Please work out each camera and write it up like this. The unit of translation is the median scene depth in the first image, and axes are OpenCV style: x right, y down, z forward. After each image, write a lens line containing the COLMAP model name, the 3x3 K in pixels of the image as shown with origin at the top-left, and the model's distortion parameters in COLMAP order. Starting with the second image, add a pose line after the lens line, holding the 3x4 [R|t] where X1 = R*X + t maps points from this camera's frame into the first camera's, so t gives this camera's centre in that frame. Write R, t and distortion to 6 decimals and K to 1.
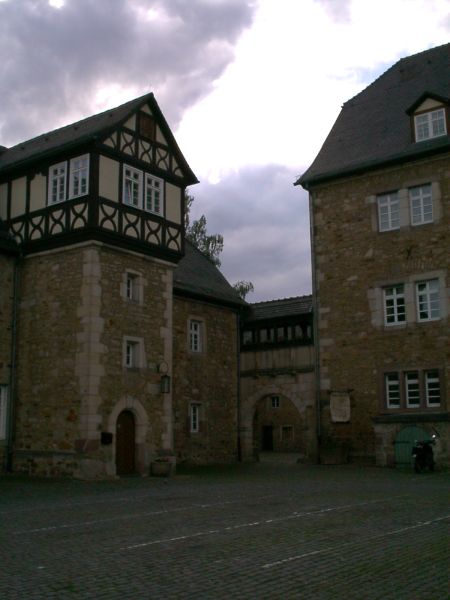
lens RADIAL K [[716.6, 0, 225.0], [0, 716.6, 300.0], [0, 0, 1]] dist [-0.087873, 0.019776]
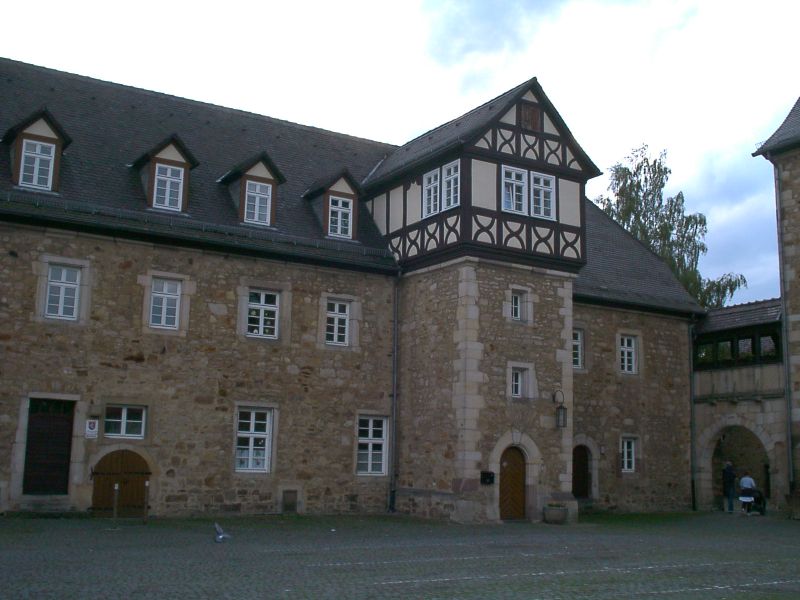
lens RADIAL K [[958.9, 0, 399.0], [0, 958.9, 294.4], [0, 0, 1]] dist [-0.098361, 0.141641]
pose [[0.921777, -0.036751, -0.385975, 0.179746], [0.039854, 0.999206, 0.000039, -0.035755], [0.385667, -0.015418, 0.922509, -0.127703]]
